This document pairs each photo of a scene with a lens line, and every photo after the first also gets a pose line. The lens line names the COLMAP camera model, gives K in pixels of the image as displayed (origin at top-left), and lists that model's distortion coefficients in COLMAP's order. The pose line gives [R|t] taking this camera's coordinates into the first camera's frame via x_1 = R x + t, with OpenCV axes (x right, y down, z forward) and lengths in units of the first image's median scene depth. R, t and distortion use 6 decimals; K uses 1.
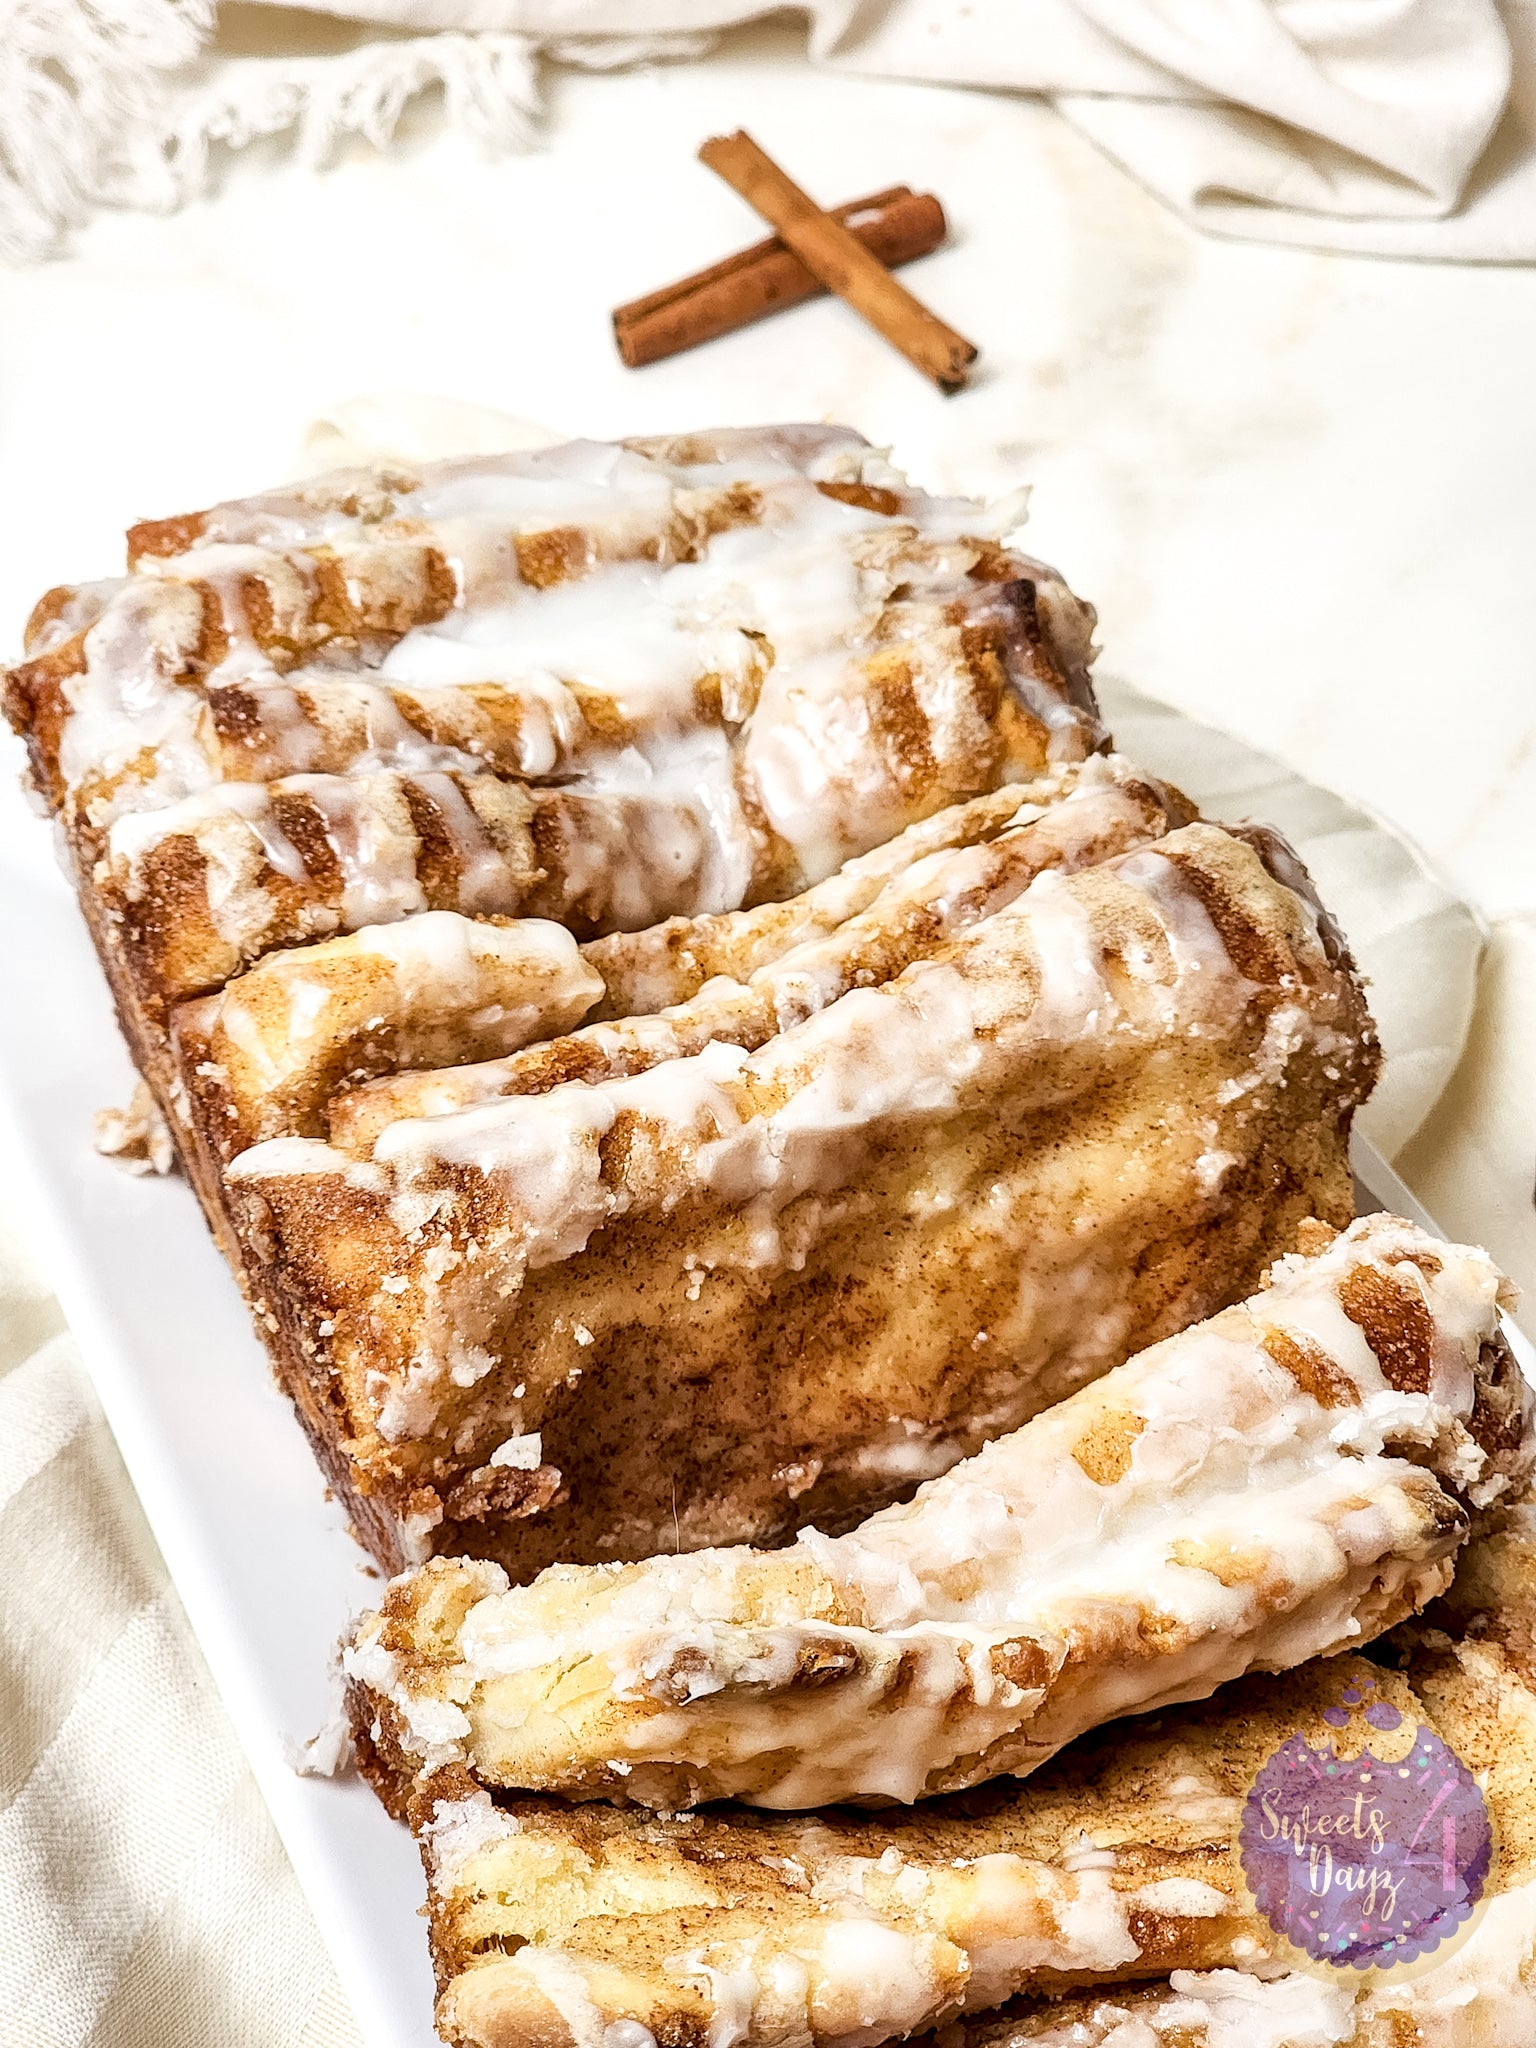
lens RADIAL K [[4123.8, 0, 768.0], [0, 4123.8, 1024.0], [0, 0, 1]] dist [-0.305569, 6.691418]
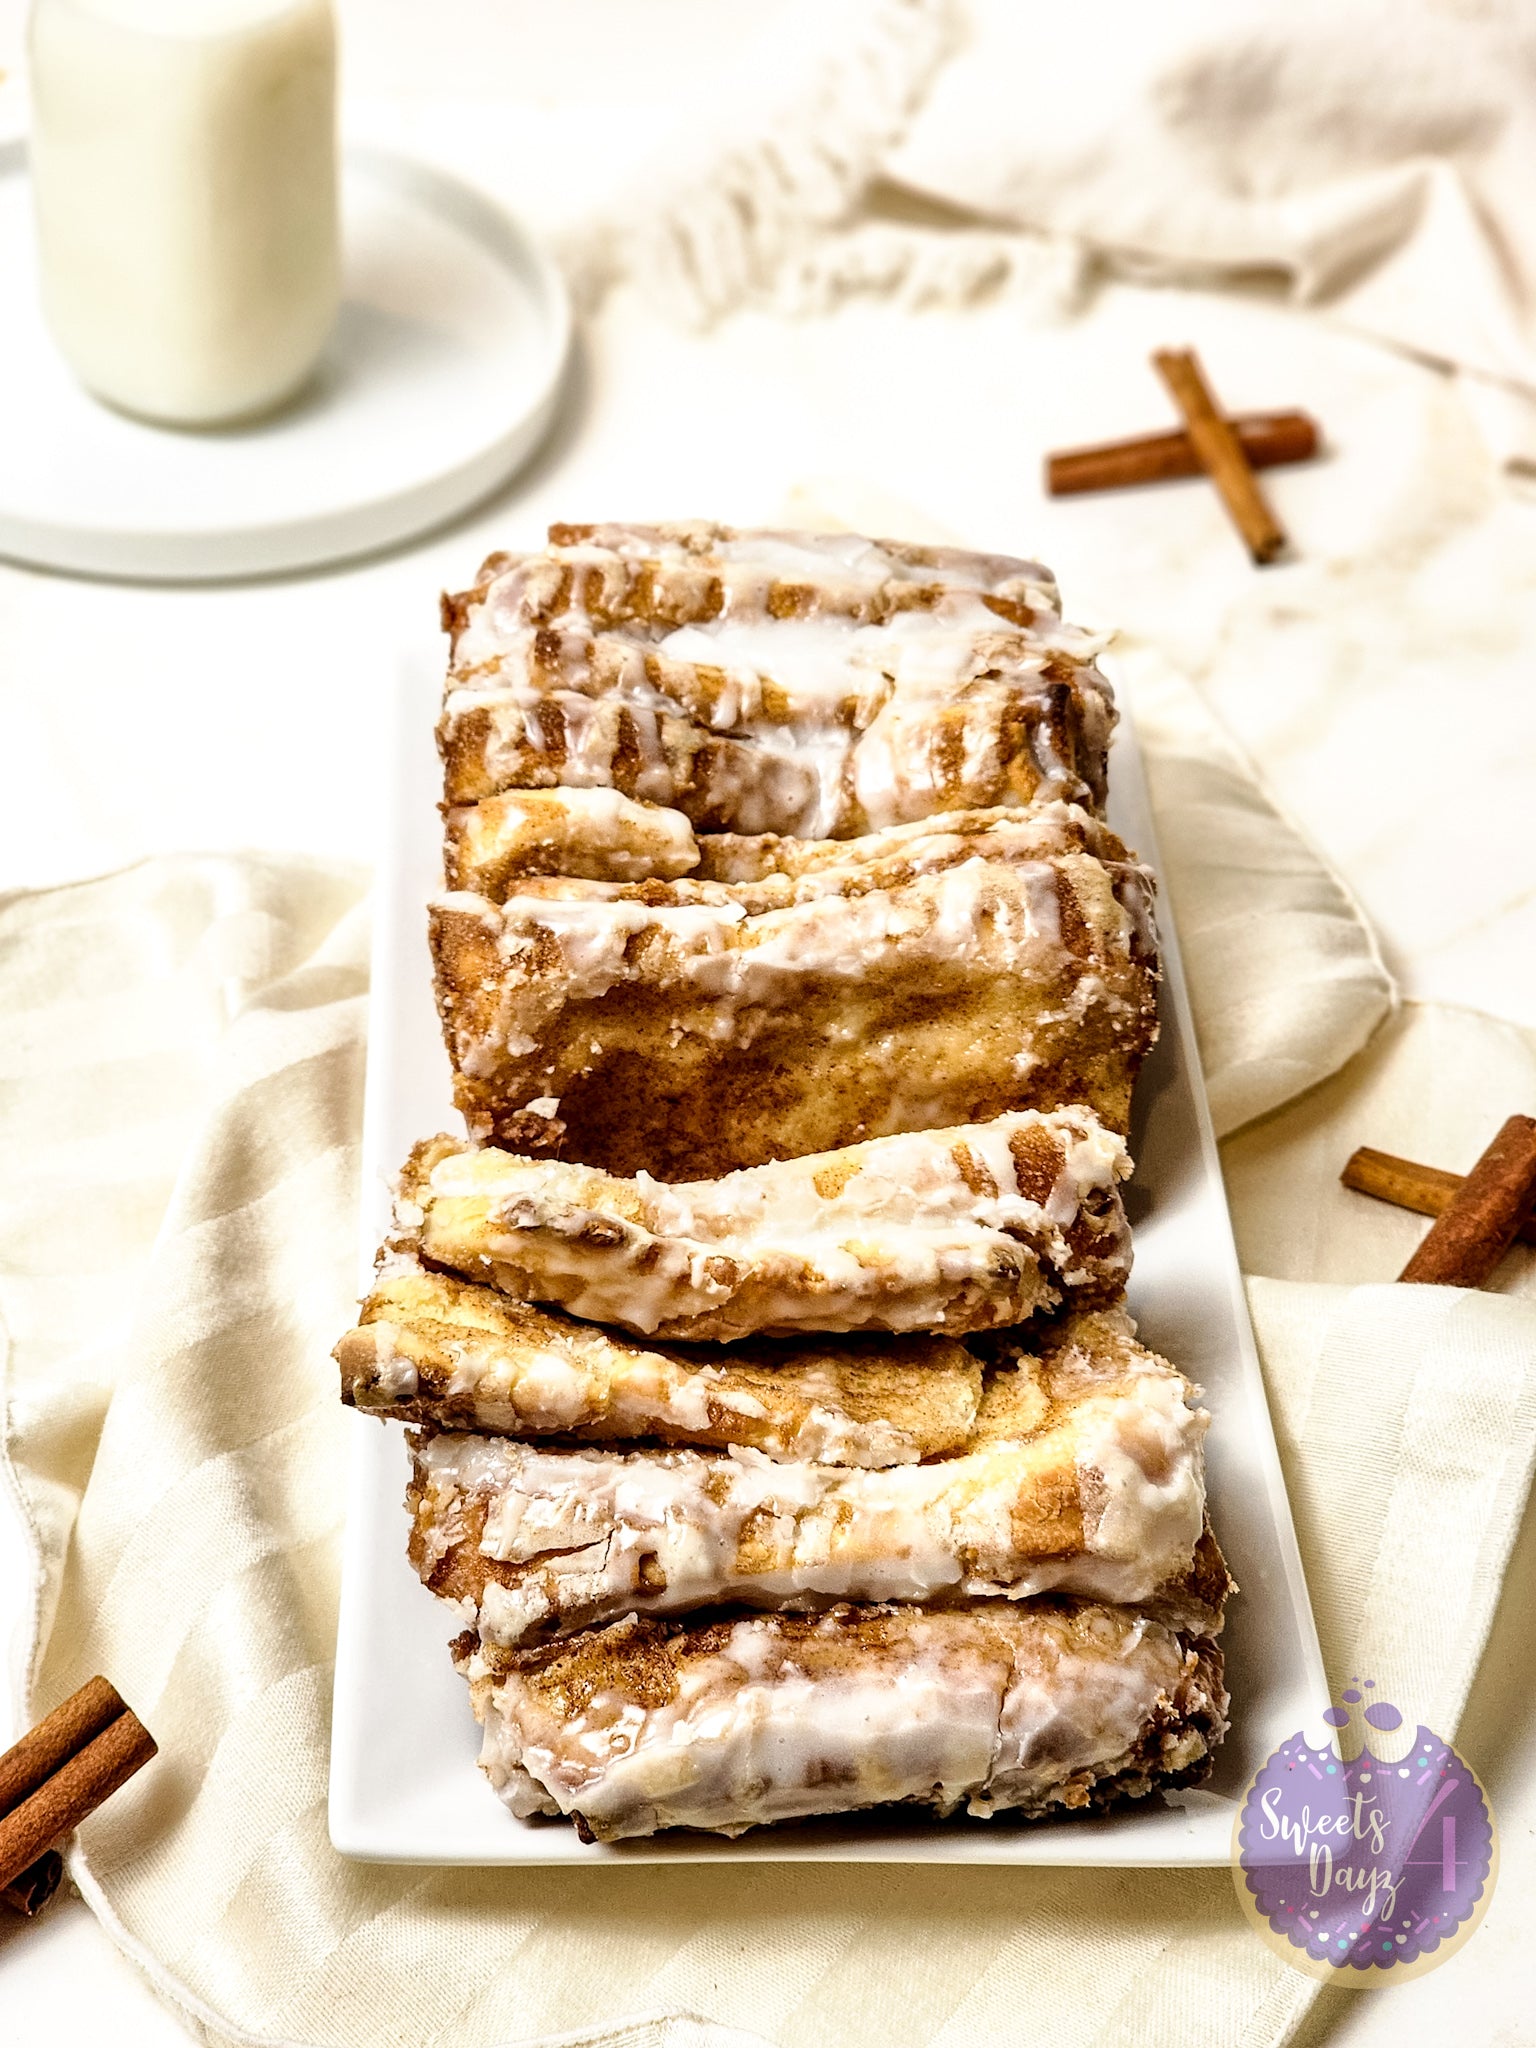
lens RADIAL K [[4123.8, 0, 768.0], [0, 4123.8, 1024.0], [0, 0, 1]] dist [-0.305569, 6.691418]
pose [[0.935452, 0.253623, -0.246179, 0.398884], [-0.255770, 0.966445, 0.023771, 0.007983], [0.243947, 0.040728, 0.968933, -0.561934]]
